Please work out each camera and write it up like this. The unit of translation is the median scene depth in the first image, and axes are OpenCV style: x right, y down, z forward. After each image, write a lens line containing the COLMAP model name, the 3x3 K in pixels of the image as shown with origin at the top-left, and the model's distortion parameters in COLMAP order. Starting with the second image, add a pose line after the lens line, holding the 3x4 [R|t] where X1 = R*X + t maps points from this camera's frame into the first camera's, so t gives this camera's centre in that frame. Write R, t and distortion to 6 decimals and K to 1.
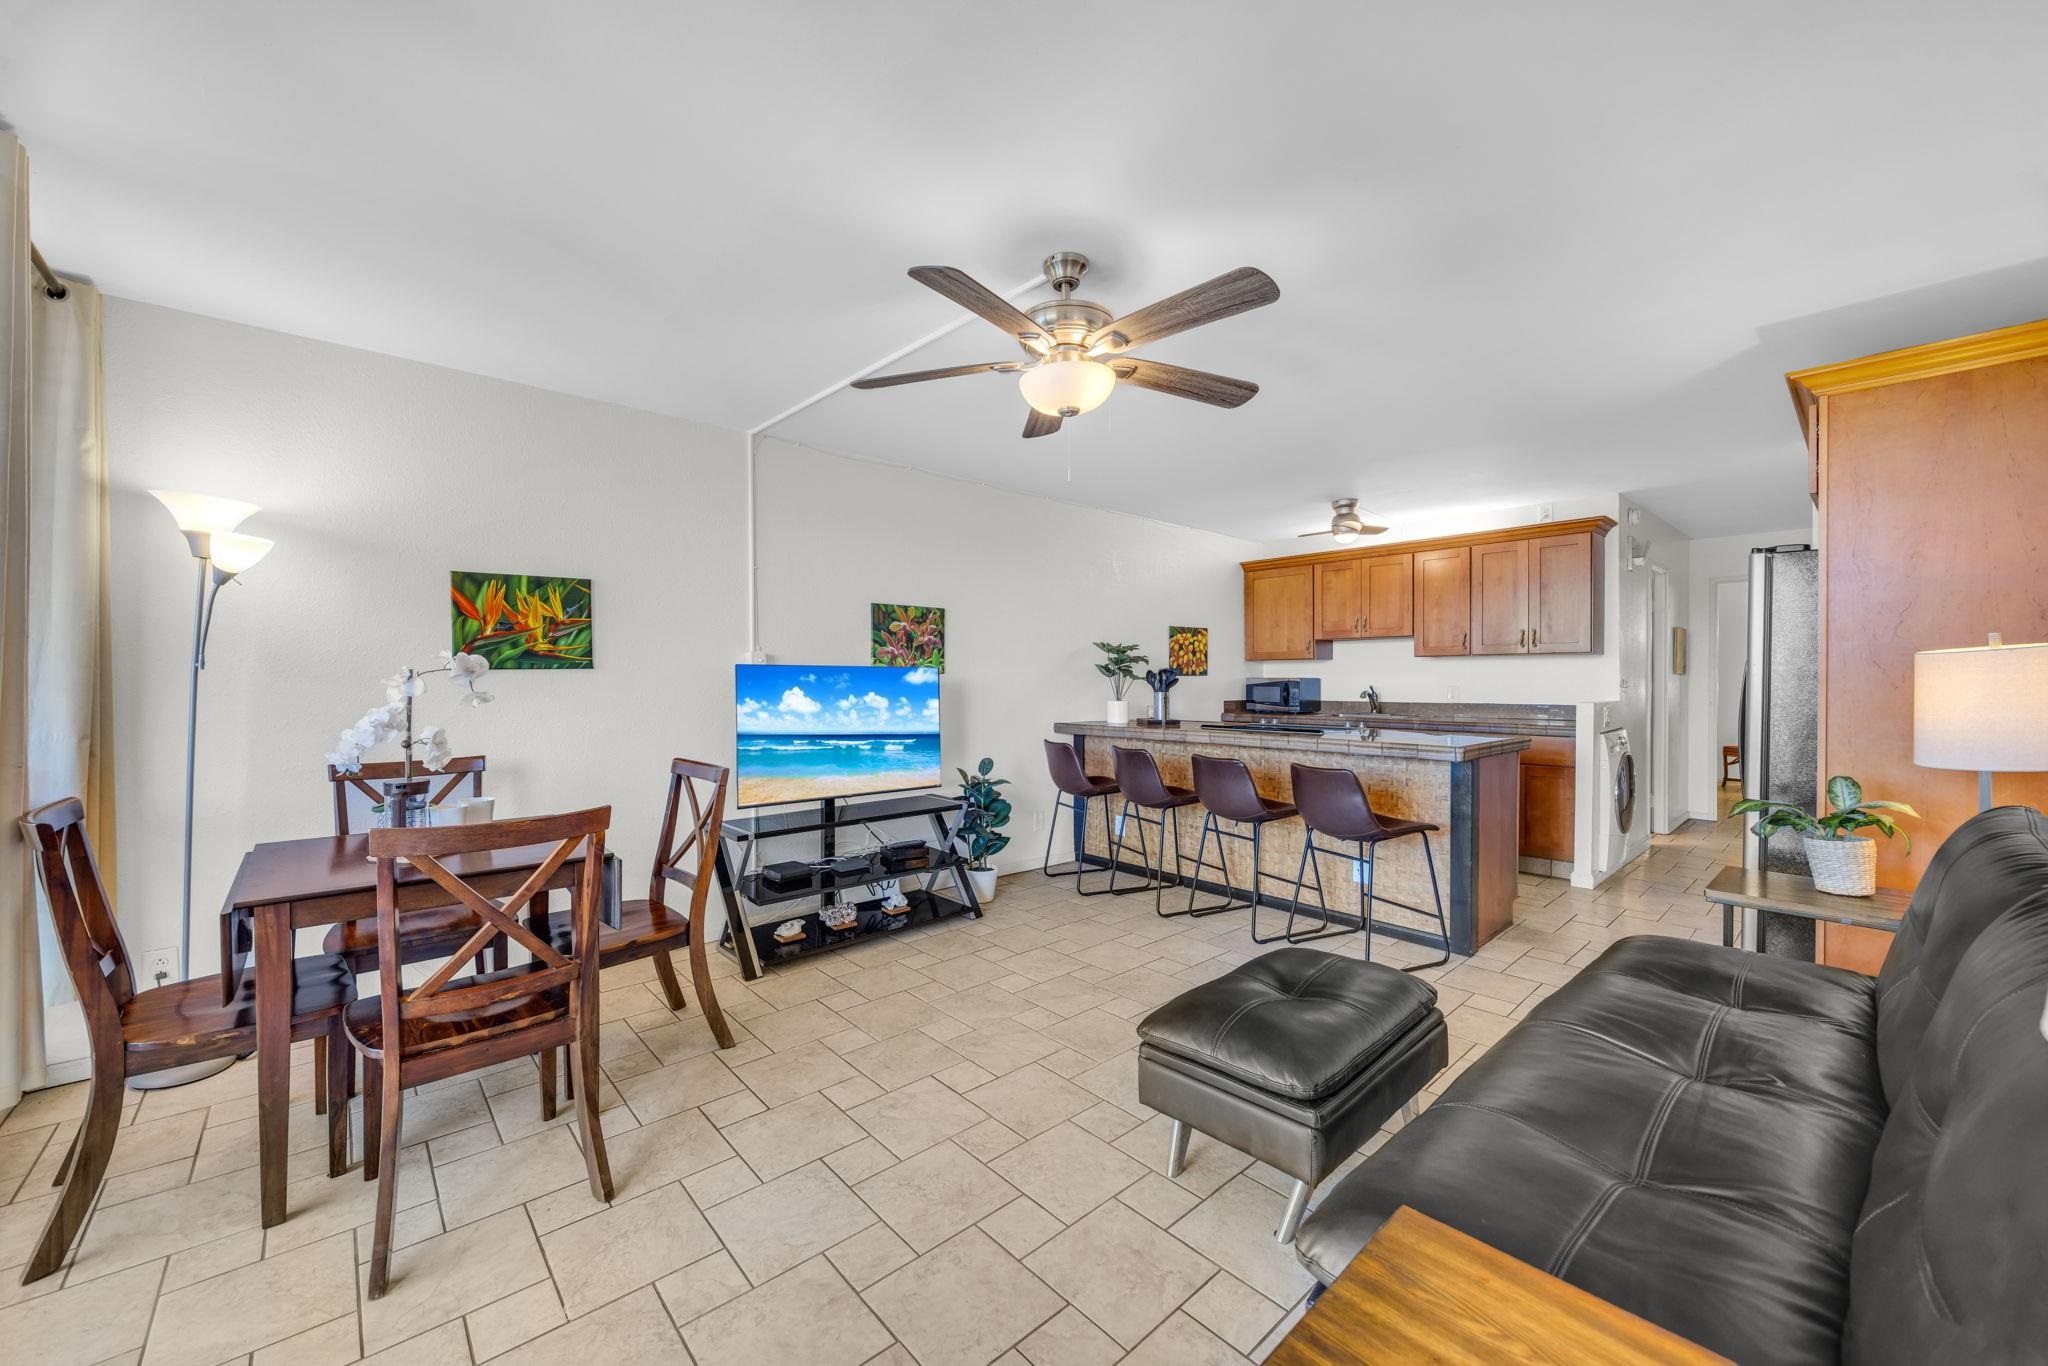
lens RADIAL K [[782.5, 0, 1025.7], [0, 782.5, 683.8], [0, 0, 1]] dist [-0.001690, 0.001436]
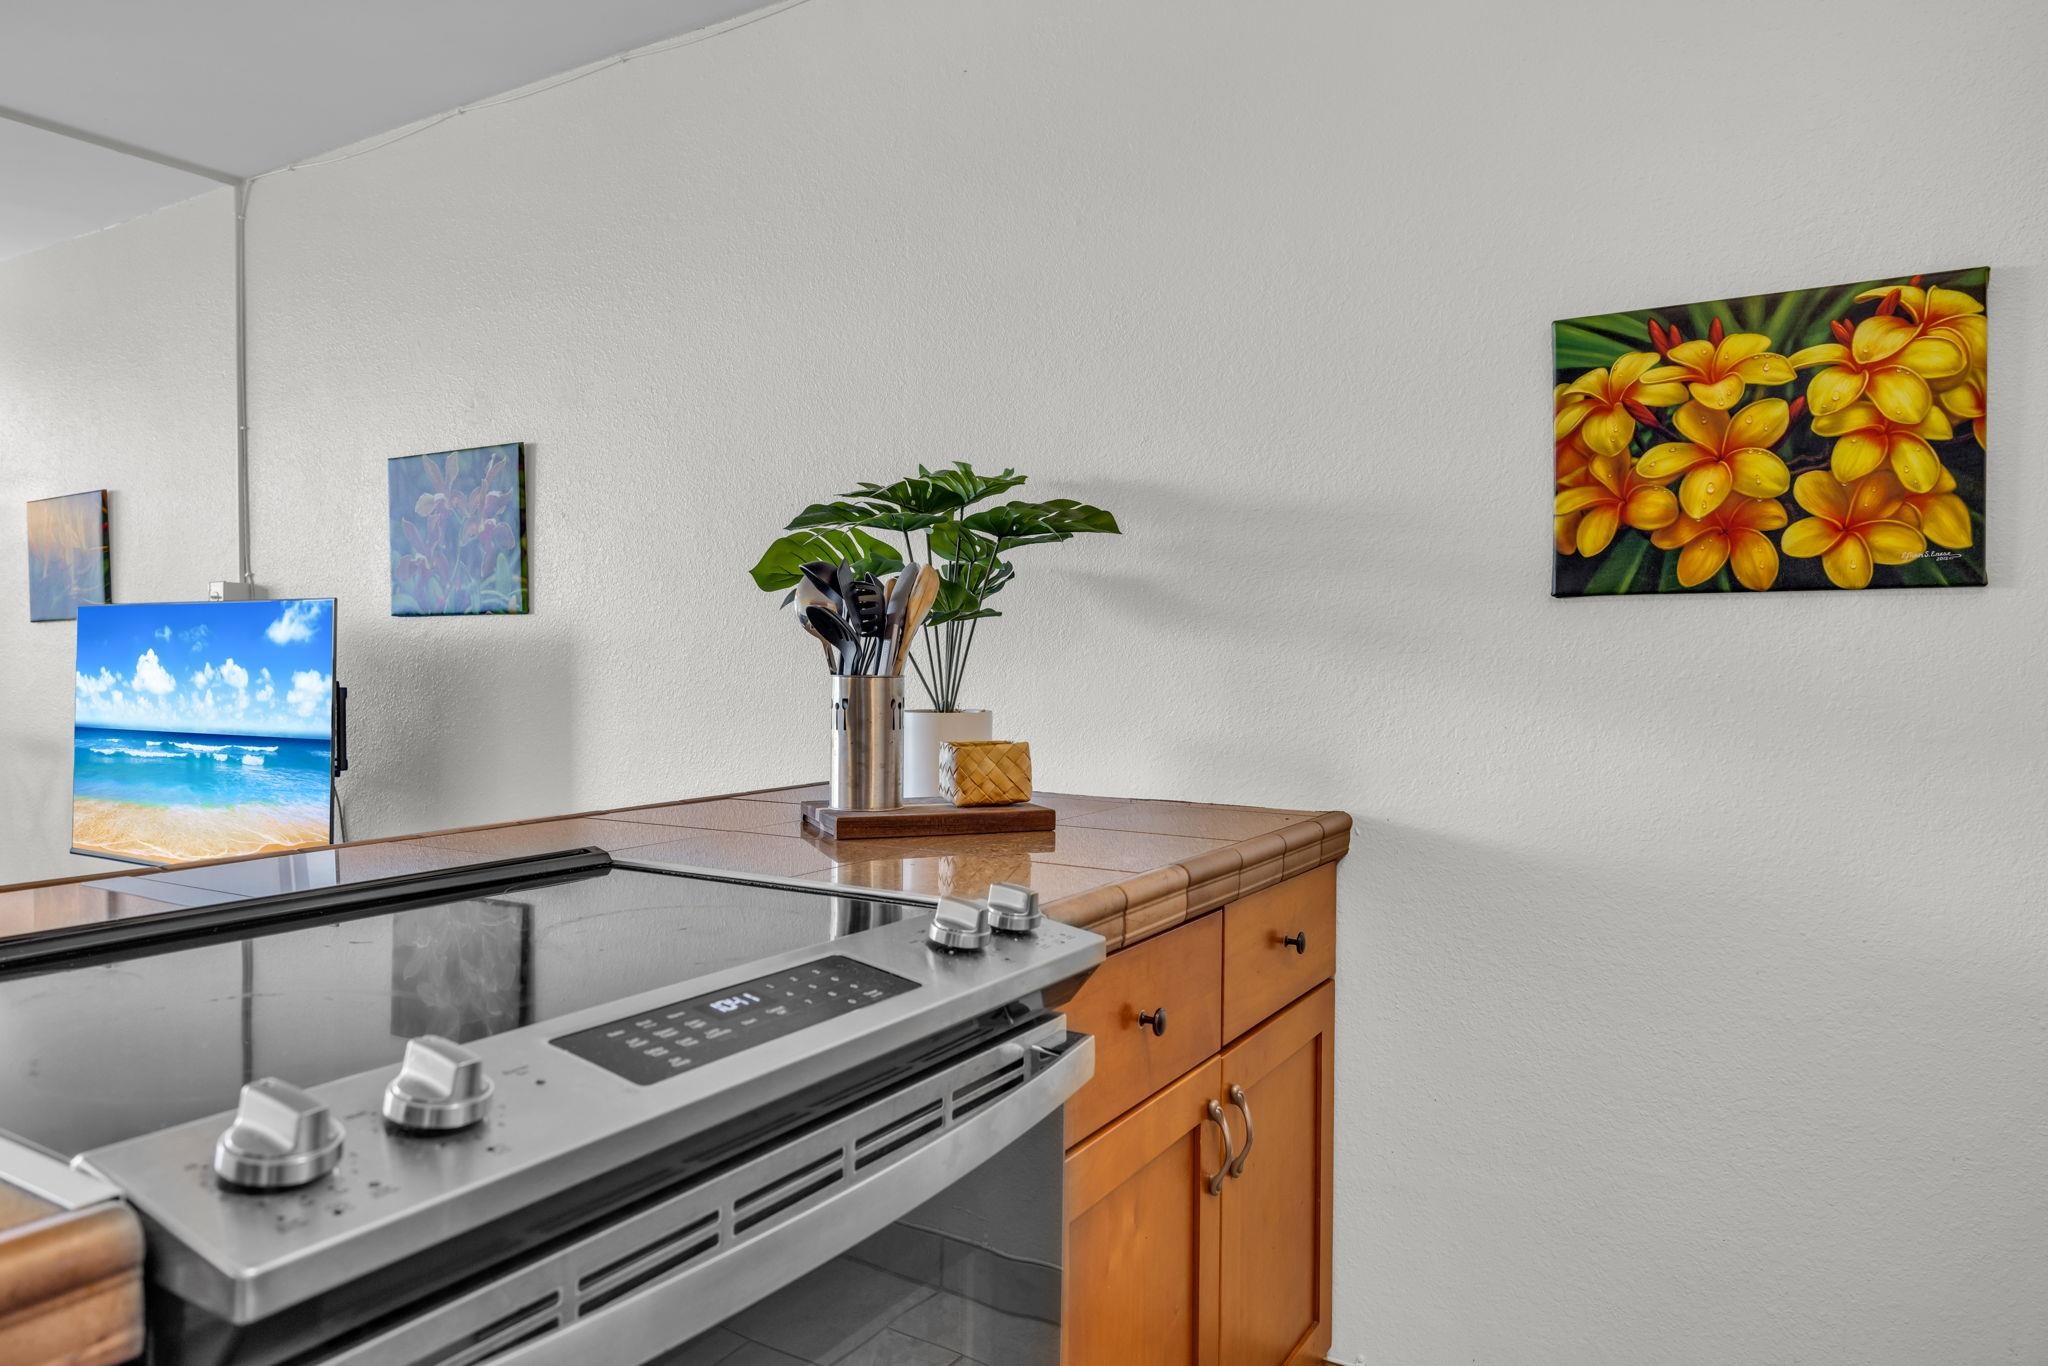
lens RADIAL K [[1286.3, 0, 1038.9], [0, 1286.3, 686.7], [0, 0, 1]] dist [-0.007935, 0.001281]
pose [[0.307160, 0.025371, -0.951320, 0.512101], [-0.007263, 0.999678, 0.024316, 0.005189], [0.951630, -0.000560, 0.307245, 0.940054]]
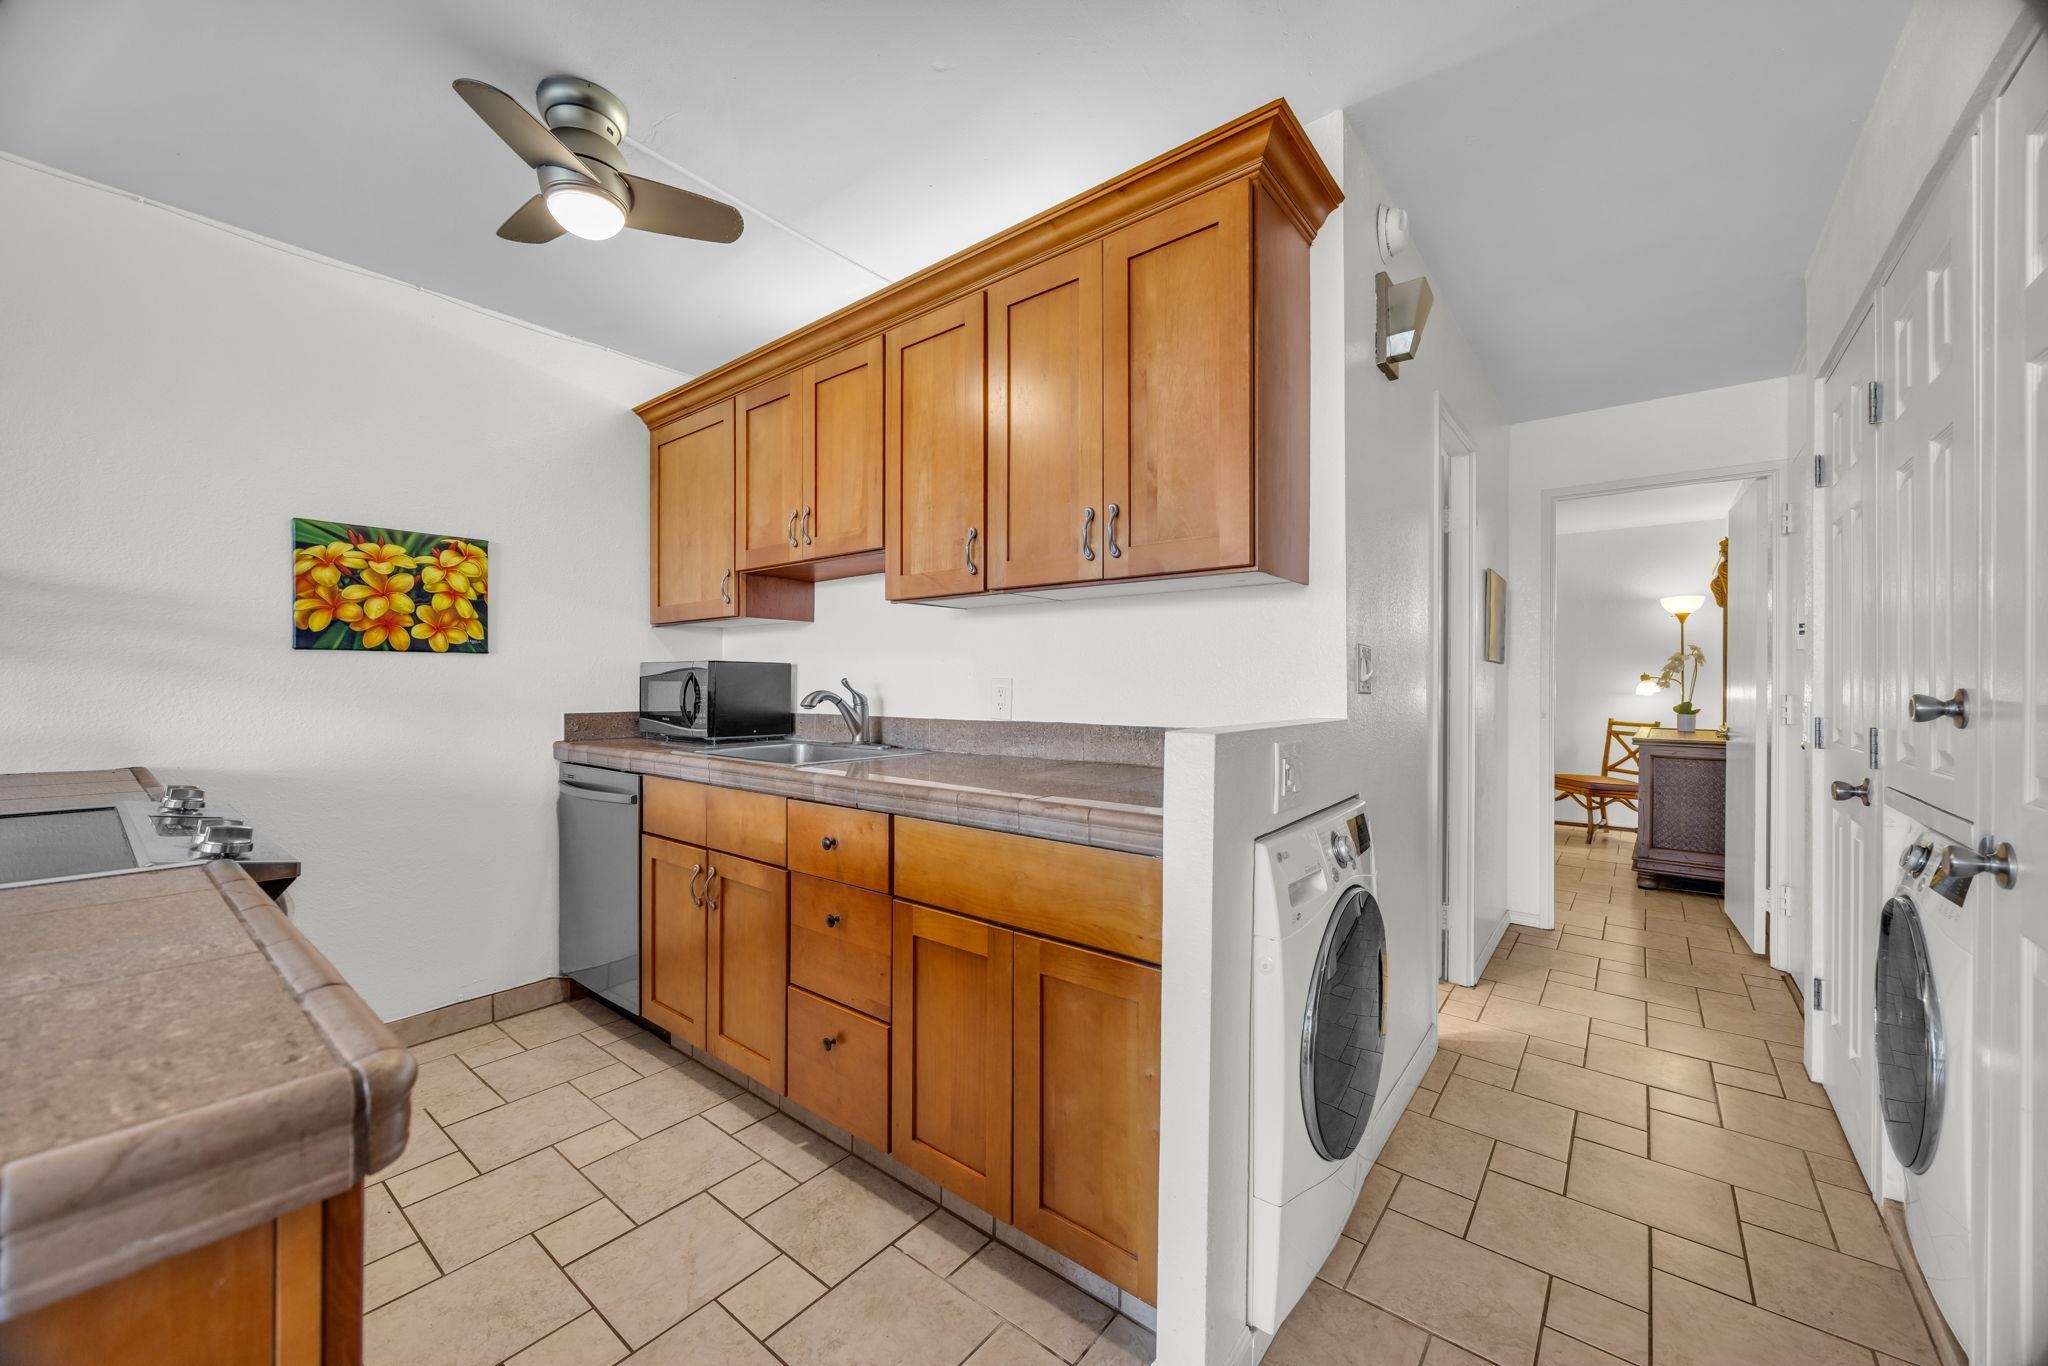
lens RADIAL K [[782.5, 0, 1005.0], [0, 782.5, 686.4], [0, 0, 1]] dist [-0.001690, 0.001436]
pose [[0.989141, 0.004239, 0.146908, 0.556154], [-0.003830, 0.999988, -0.003064, 0.009203], [-0.146919, 0.002468, 0.989145, 0.679050]]
